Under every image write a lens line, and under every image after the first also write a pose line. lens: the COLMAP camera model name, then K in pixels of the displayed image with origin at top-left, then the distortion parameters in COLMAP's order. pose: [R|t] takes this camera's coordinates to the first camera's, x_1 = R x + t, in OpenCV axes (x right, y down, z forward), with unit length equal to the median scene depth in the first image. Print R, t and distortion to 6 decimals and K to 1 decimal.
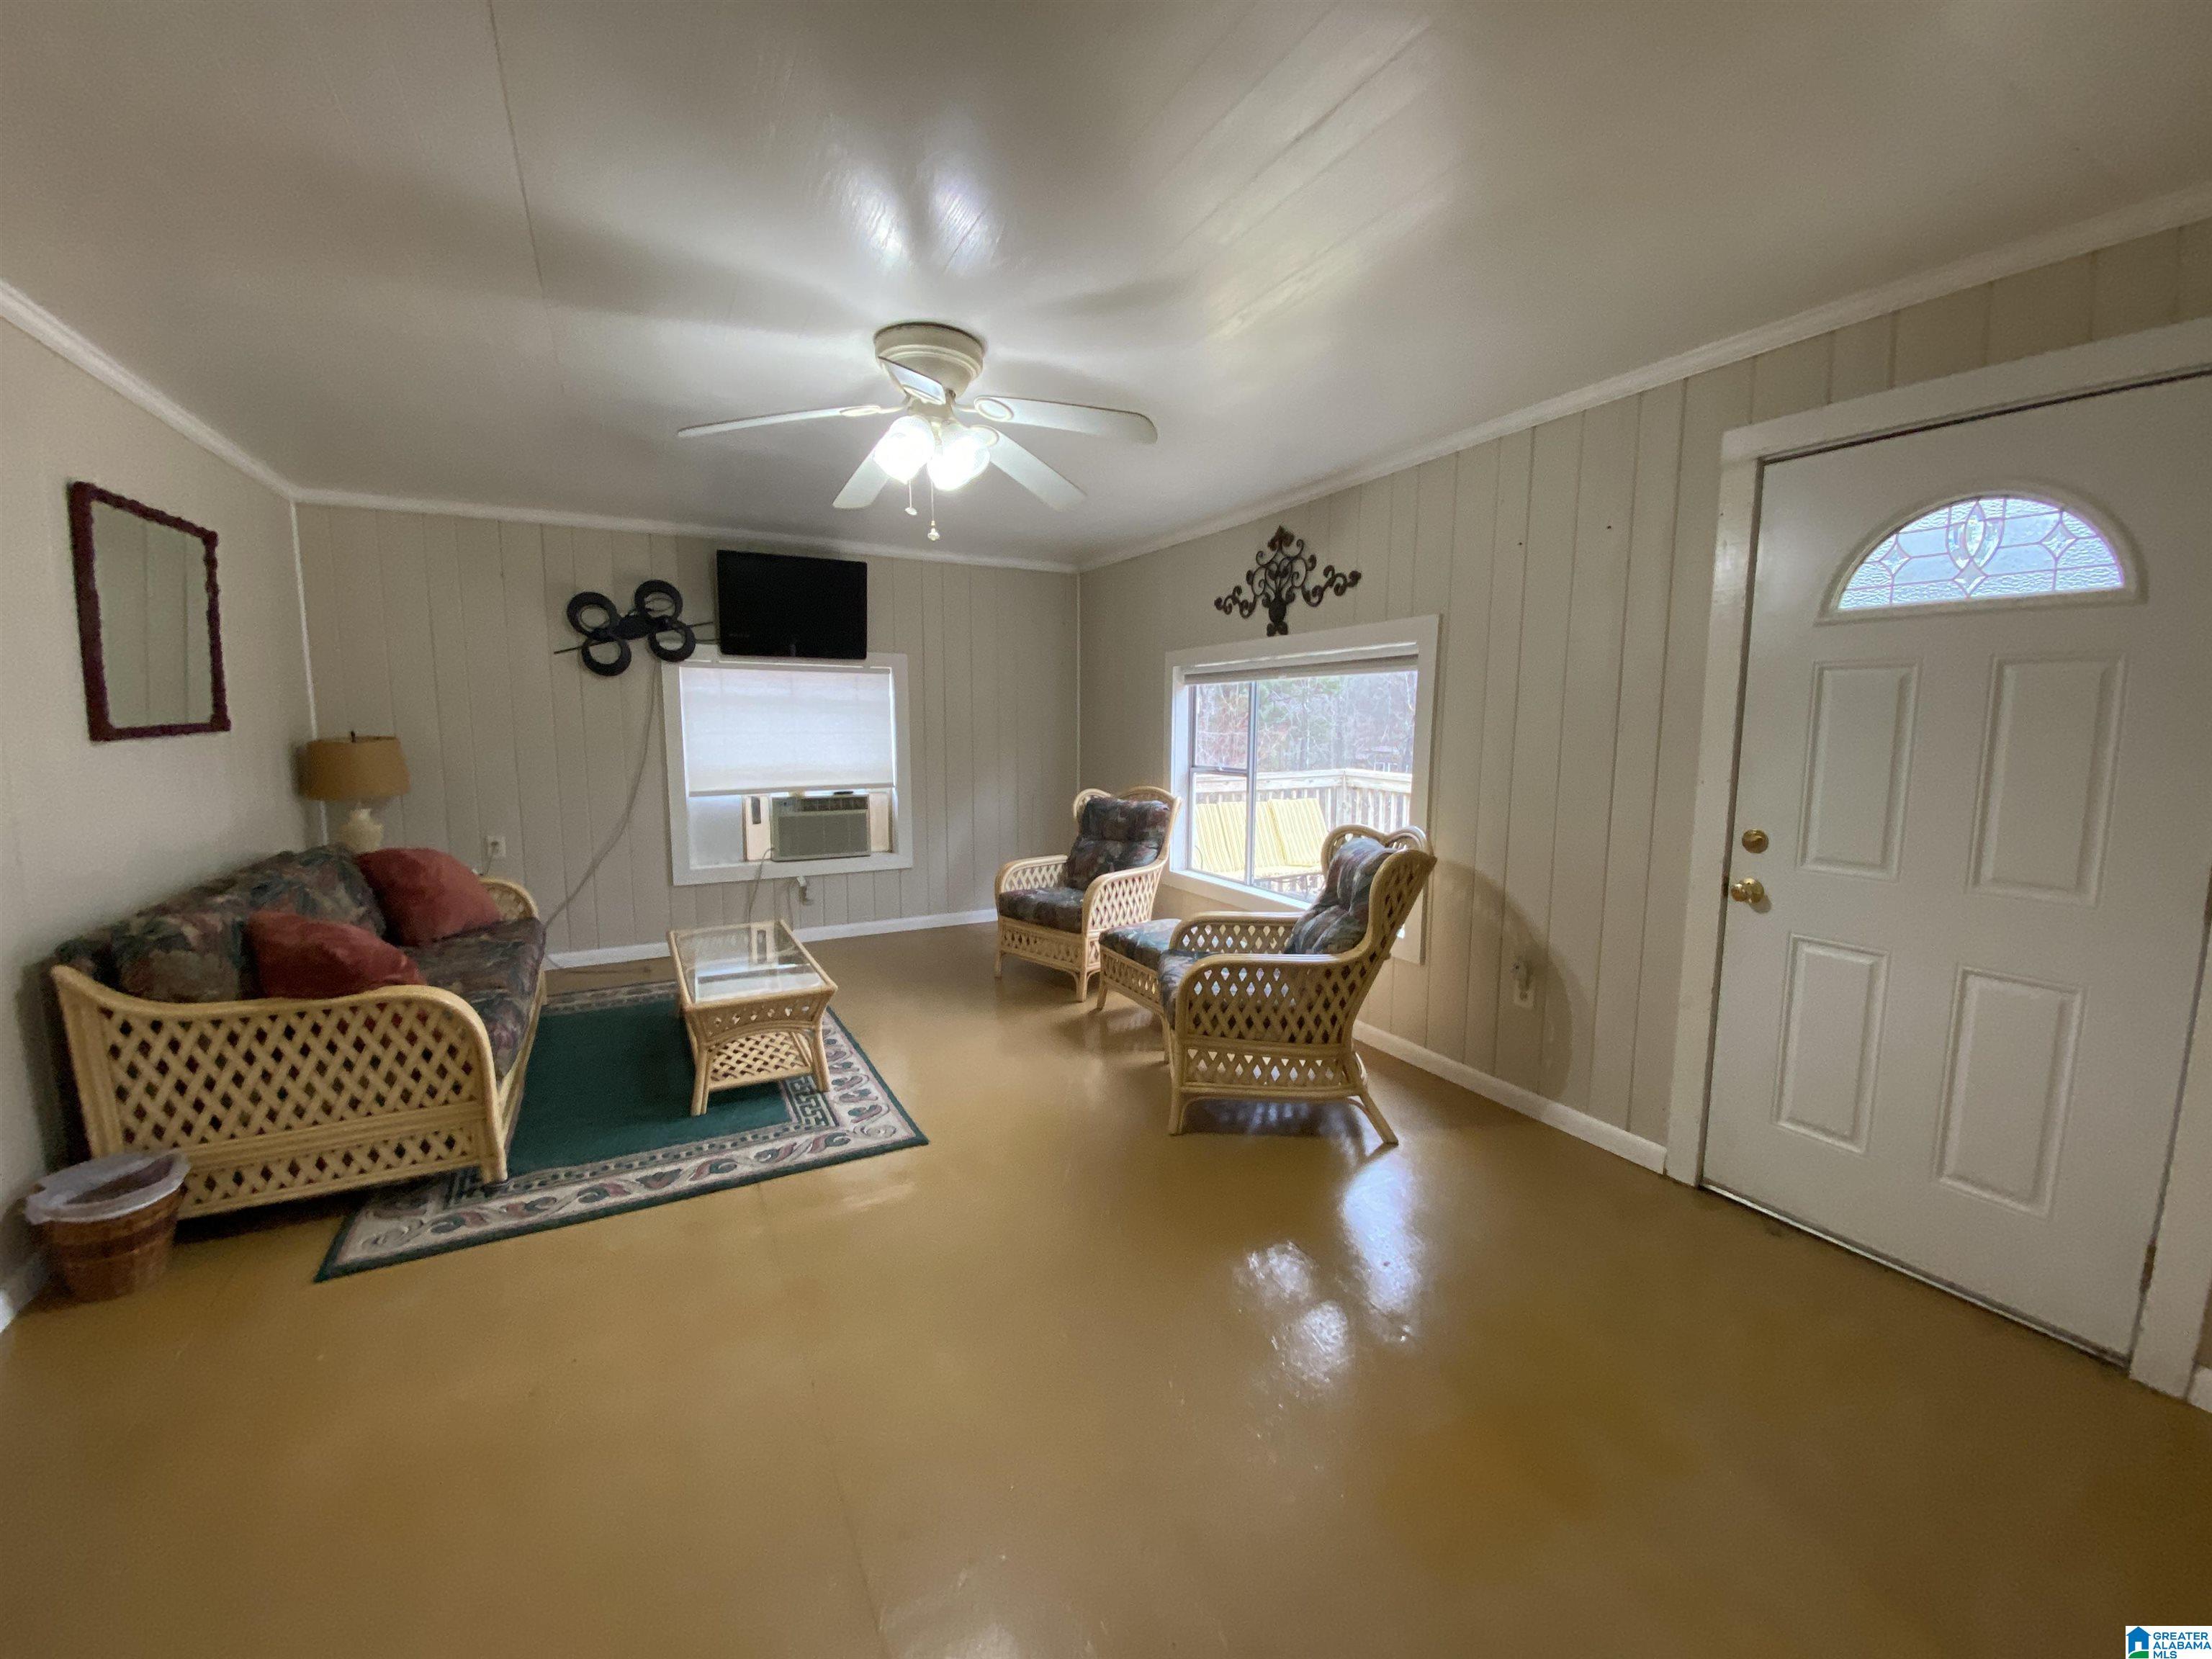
lens RADIAL K [[879.6, 0, 1113.0], [0, 879.6, 829.8], [0, 0, 1]] dist [0.010352, -0.015419]
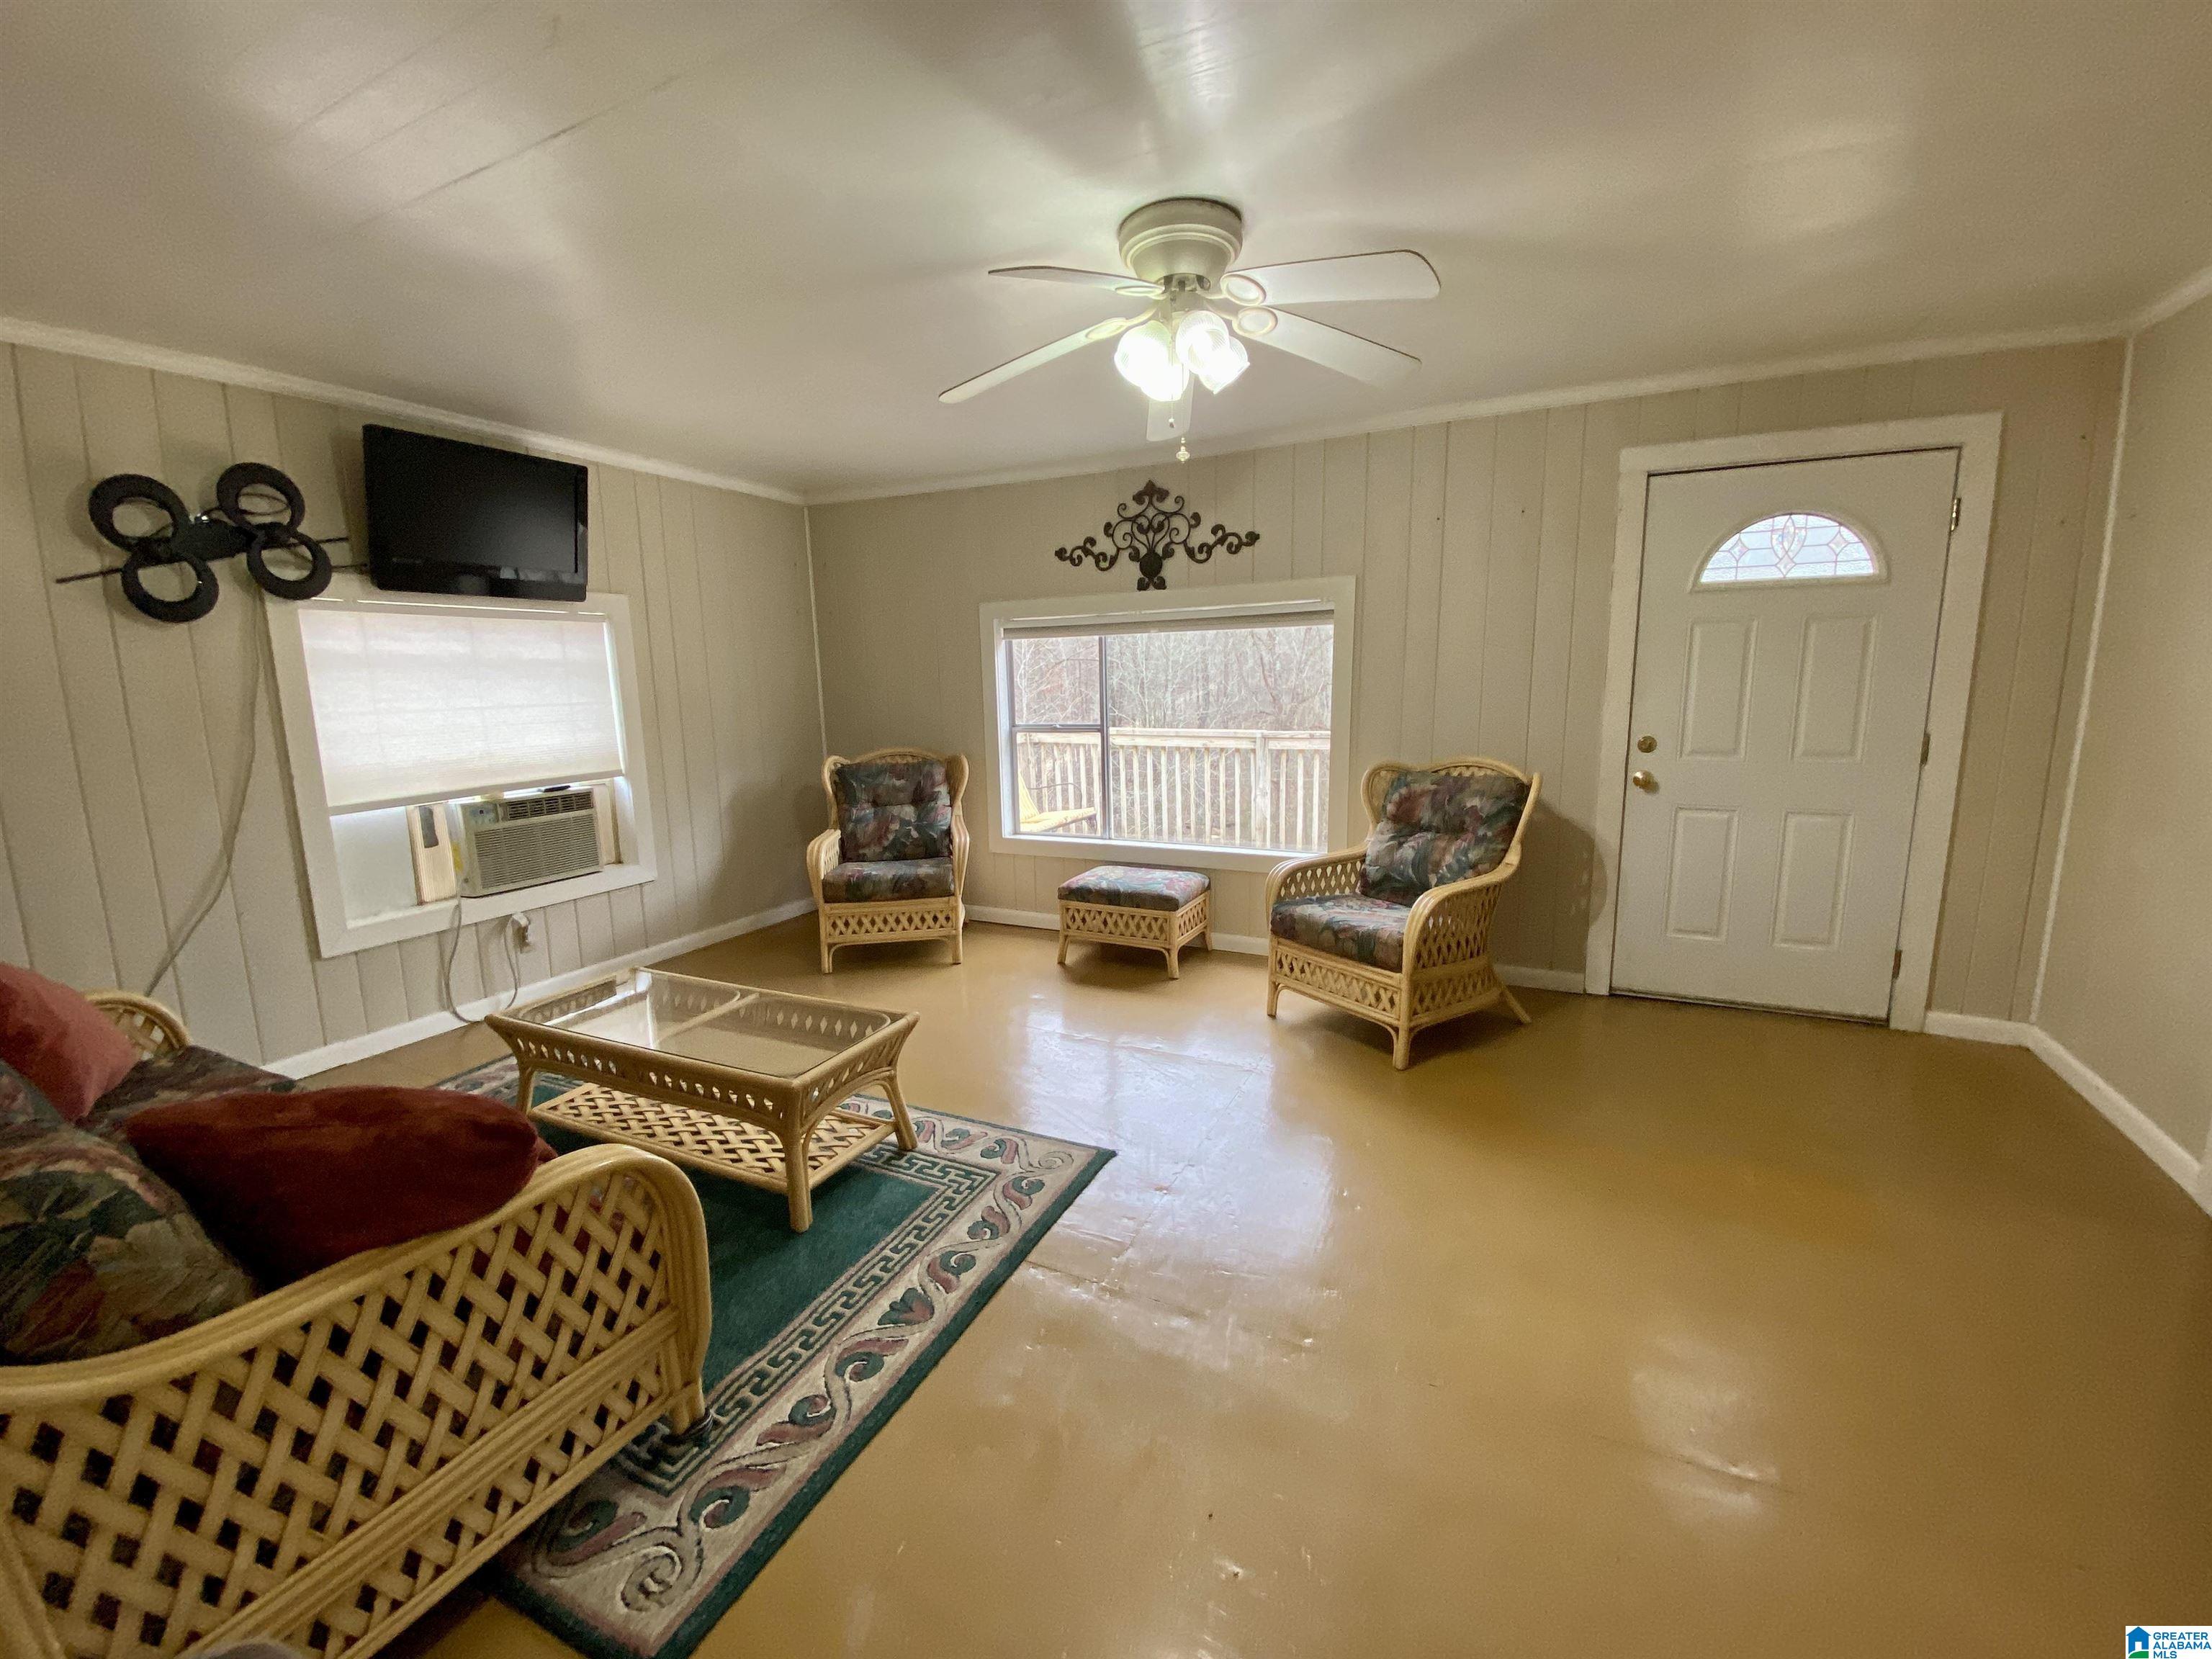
lens RADIAL K [[879.6, 0, 1106.2], [0, 879.6, 828.1], [0, 0, 1]] dist [0.010352, -0.015419]
pose [[0.810855, -0.118901, 0.573042, -0.485705], [0.097383, 0.992906, 0.068222, -0.021190], [-0.577089, 0.000487, 0.816681, 0.200528]]
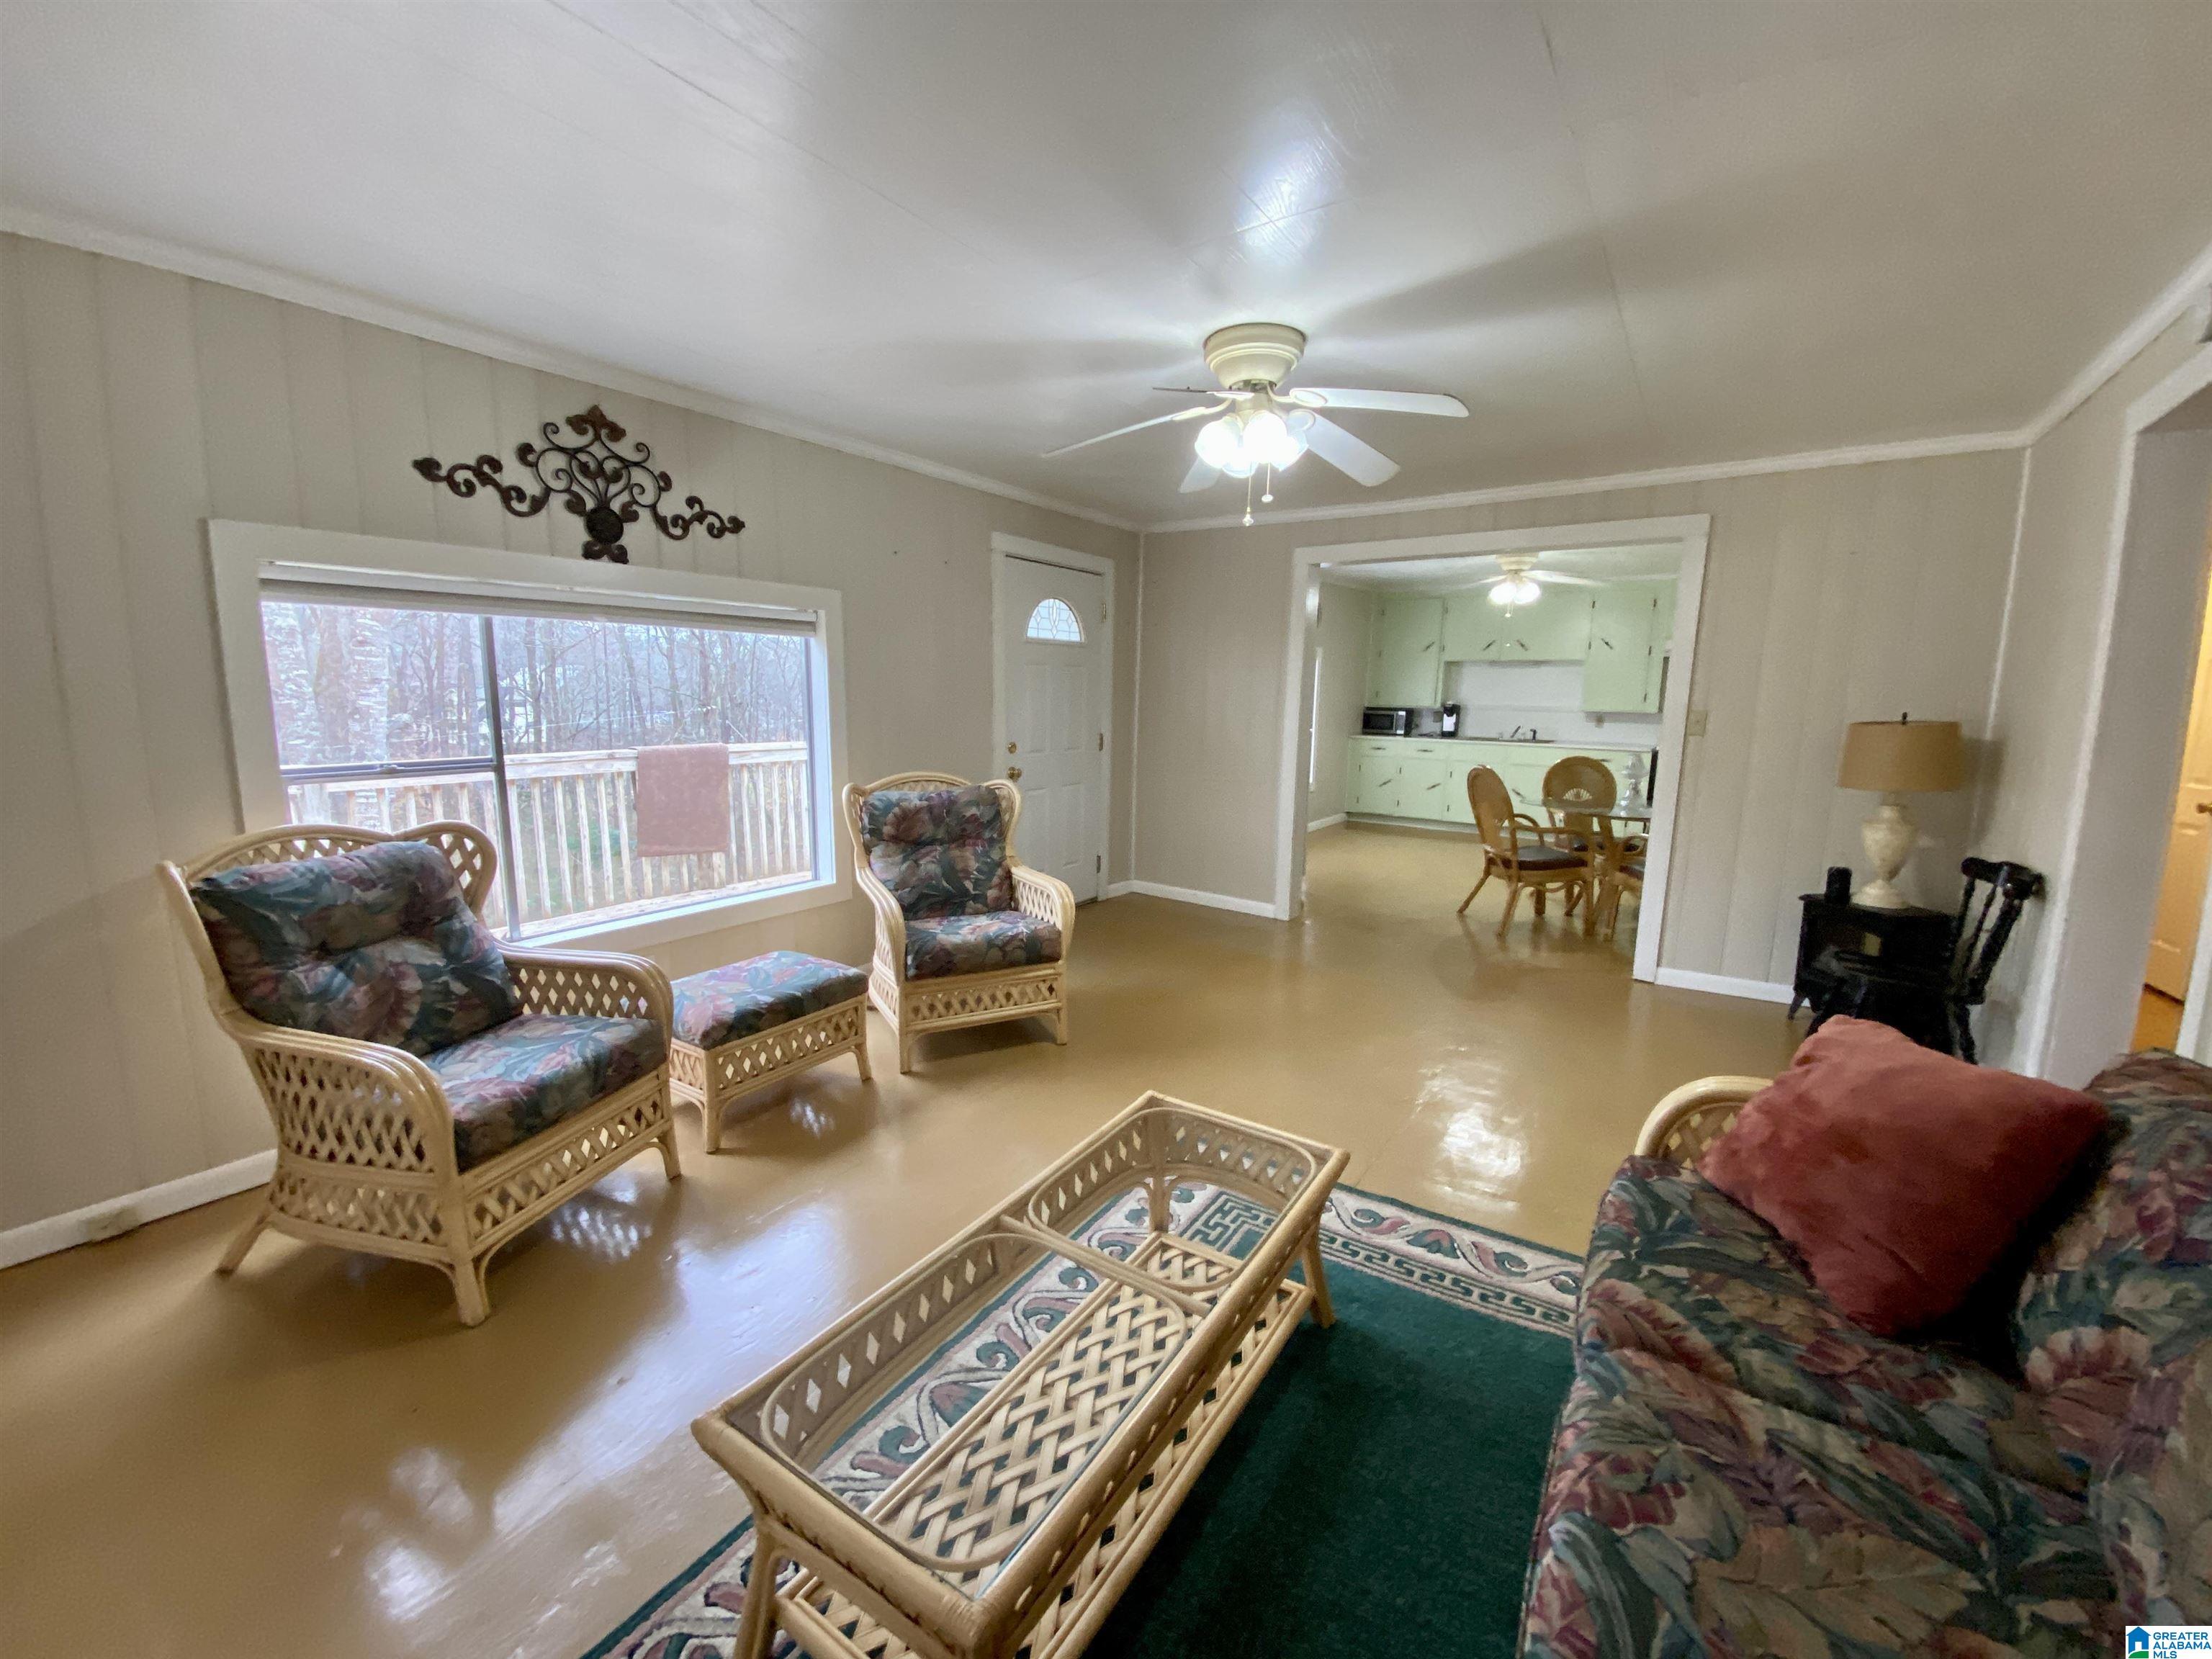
lens RADIAL K [[879.6, 0, 1099.5], [0, 879.6, 835.7], [0, 0, 1]] dist [0.010352, -0.015419]
pose [[-0.458727, -0.155650, 0.874839, -0.675038], [0.093907, 0.970533, 0.221916, -0.128651], [-0.883601, 0.183952, -0.430593, 1.018810]]
